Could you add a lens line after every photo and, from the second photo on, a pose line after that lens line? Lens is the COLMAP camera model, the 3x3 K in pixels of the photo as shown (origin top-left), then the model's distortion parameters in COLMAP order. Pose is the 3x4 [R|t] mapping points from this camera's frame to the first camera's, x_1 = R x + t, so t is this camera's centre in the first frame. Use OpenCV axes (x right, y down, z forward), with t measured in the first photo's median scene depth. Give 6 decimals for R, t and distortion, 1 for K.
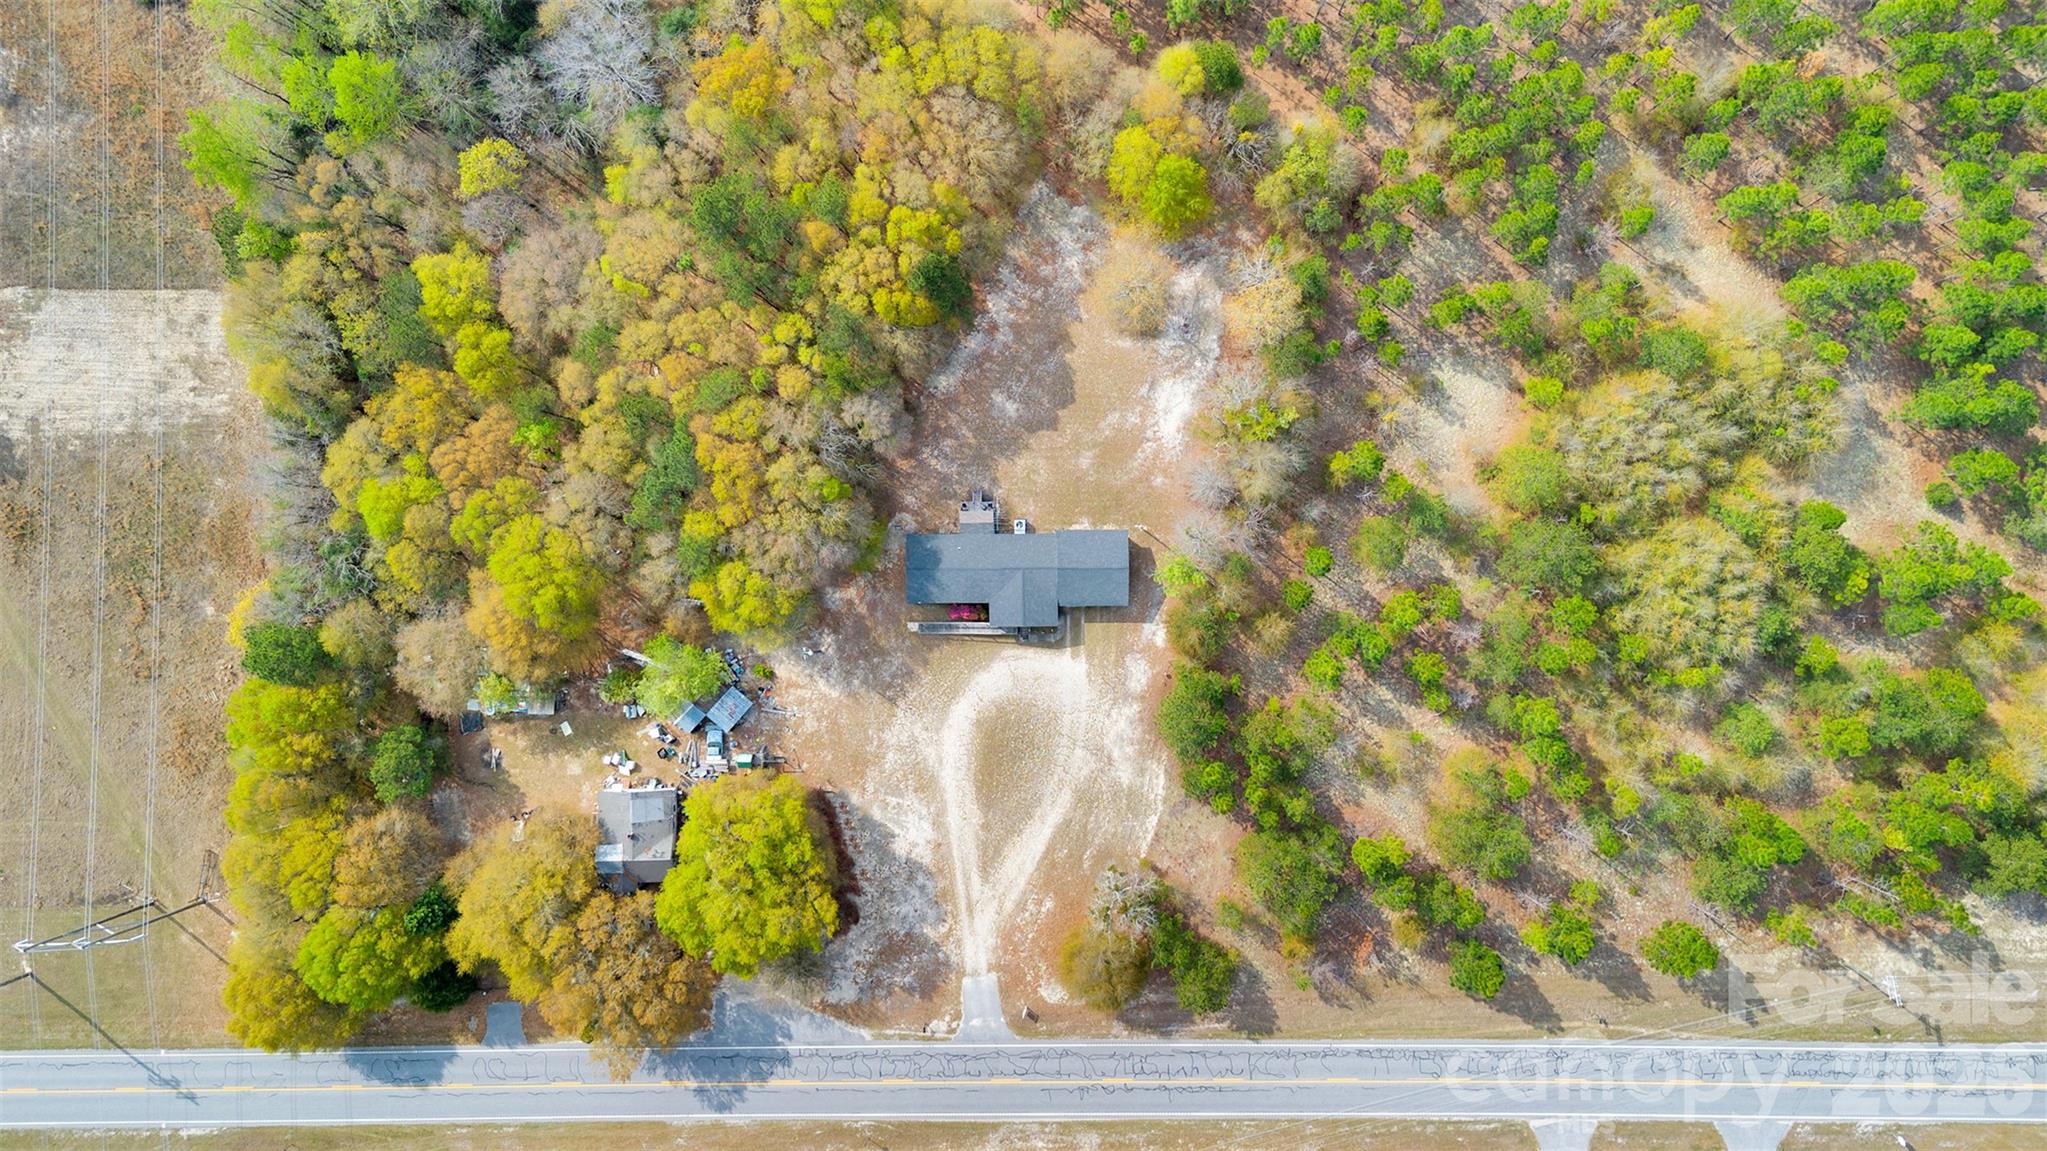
lens RADIAL K [[1465.0, 0, 1030.4], [0, 1465.0, 576.8], [0, 0, 1]] dist [0.111946, -0.126766]
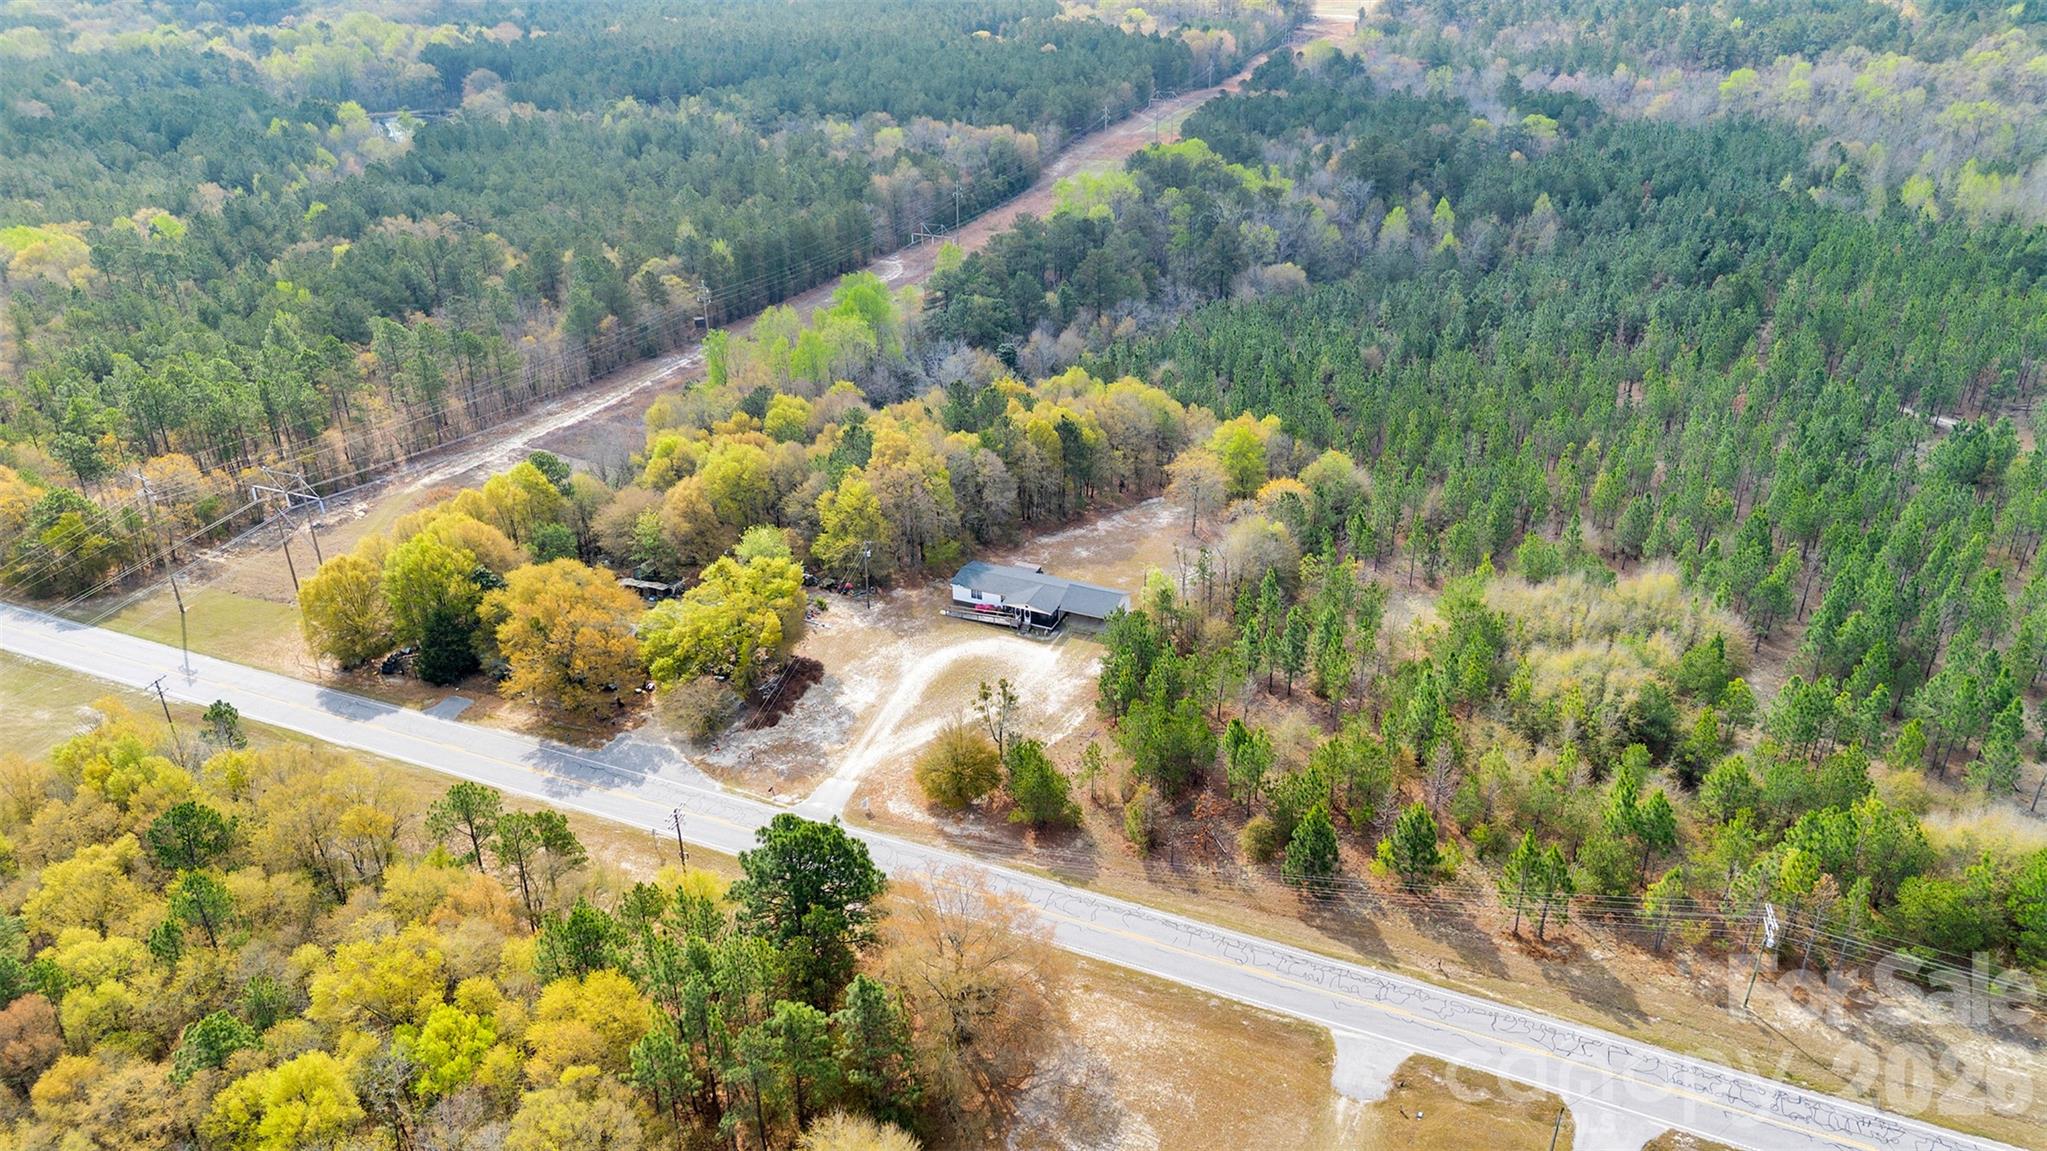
lens RADIAL K [[1465.0, 0, 1030.4], [0, 1465.0, 576.8], [0, 0, 1]] dist [0.111946, -0.126766]
pose [[0.909839, 0.202405, -0.362251, 0.426197], [-0.414826, 0.421360, -0.806458, 0.983459], [-0.010593, 0.884018, 0.467332, 0.393505]]
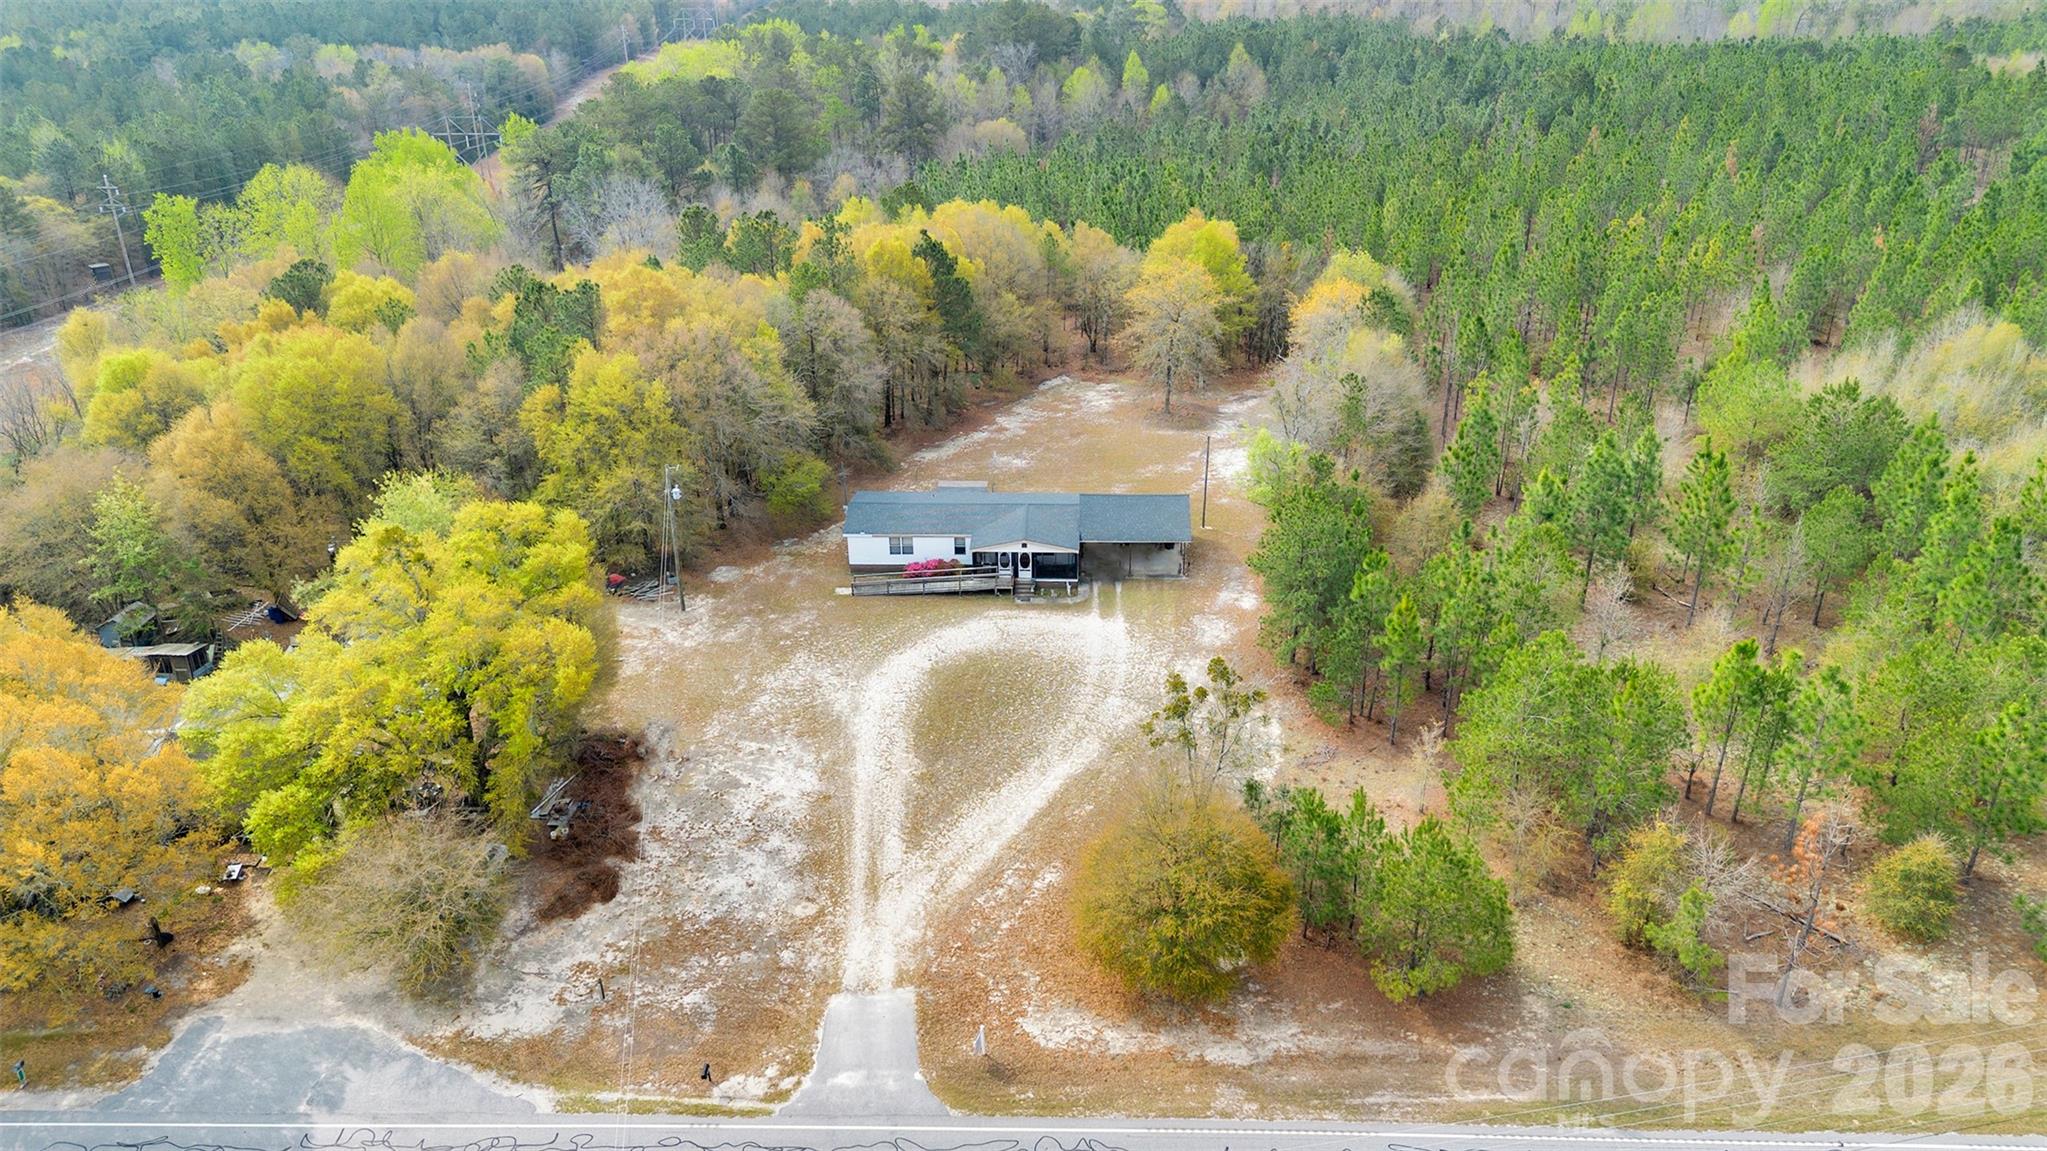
lens RADIAL K [[1465.0, 0, 1030.4], [0, 1465.0, 576.8], [0, 0, 1]] dist [0.111946, -0.126766]
pose [[0.999065, 0.029712, -0.031413, 0.017634], [-0.041174, 0.431899, -0.900982, 0.582649], [-0.013202, 0.901432, 0.432719, 0.722800]]
